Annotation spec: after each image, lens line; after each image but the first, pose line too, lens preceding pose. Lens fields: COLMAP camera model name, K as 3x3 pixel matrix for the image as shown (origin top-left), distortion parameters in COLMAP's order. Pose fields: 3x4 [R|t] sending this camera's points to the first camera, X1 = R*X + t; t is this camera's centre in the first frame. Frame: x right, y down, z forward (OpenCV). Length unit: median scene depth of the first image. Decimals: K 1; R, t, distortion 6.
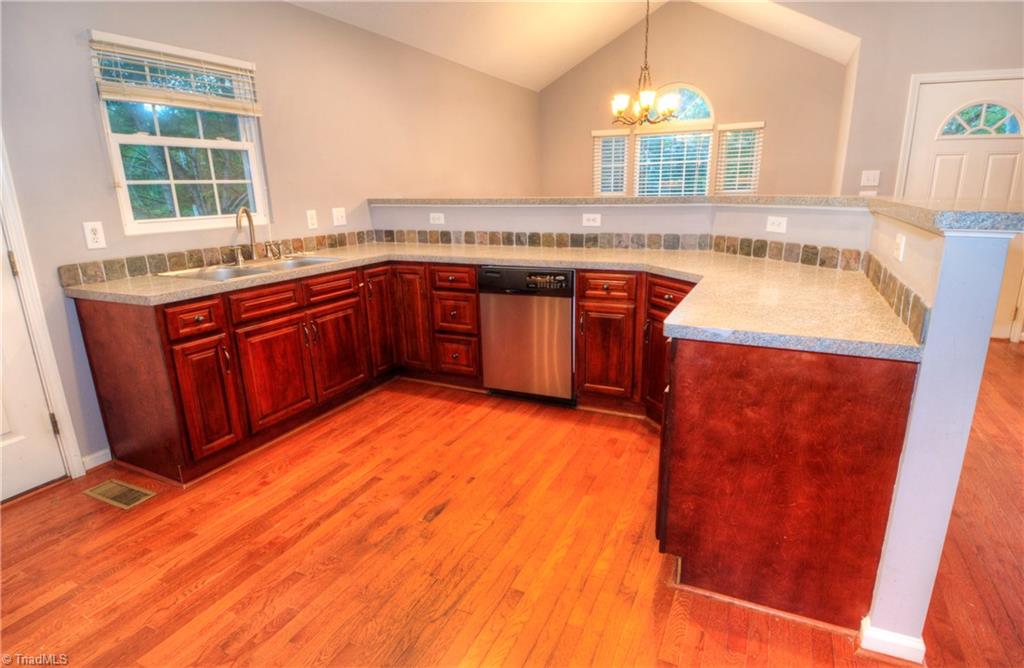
lens RADIAL K [[536.0, 0, 522.8], [0, 536.0, 334.8], [0, 0, 1]] dist [0.020401, -0.020153]
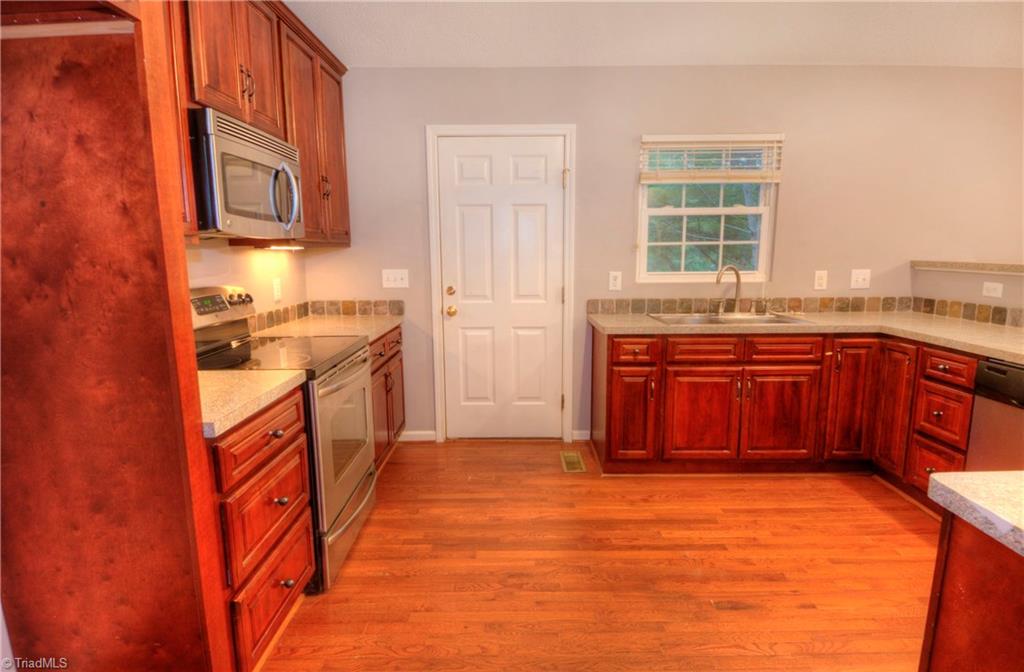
lens RADIAL K [[540.7, 0, 519.4], [0, 540.7, 334.4], [0, 0, 1]] dist [0.020962, -0.007565]
pose [[0.422613, 0.151285, -0.893595, 0.338682], [-0.239973, 0.969458, 0.050636, -0.053992], [0.873963, 0.193040, 0.446009, 0.156617]]
